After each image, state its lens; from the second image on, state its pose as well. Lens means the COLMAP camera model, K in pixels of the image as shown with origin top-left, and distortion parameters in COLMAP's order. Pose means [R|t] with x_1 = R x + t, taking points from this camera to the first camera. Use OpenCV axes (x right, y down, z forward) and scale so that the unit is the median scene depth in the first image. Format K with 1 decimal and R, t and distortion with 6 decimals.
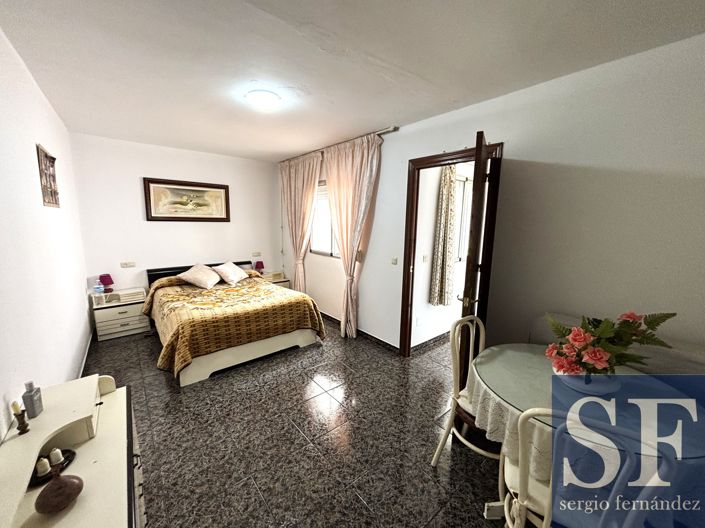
lens RADIAL K [[281.6, 0, 353.1], [0, 281.6, 264.1], [0, 0, 1]] dist [-0.001814, -0.000374]
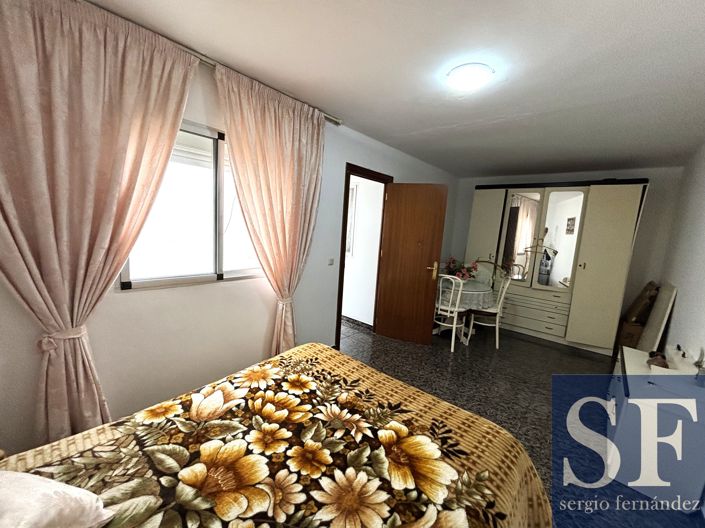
lens RADIAL K [[281.6, 0, 353.1], [0, 281.6, 264.1], [0, 0, 1]] dist [-0.001814, -0.000374]
pose [[-0.121970, -0.174159, 0.977135, -0.812421], [0.077090, 0.979849, 0.184265, -0.176036], [-0.989535, 0.097802, -0.106087, 1.031152]]
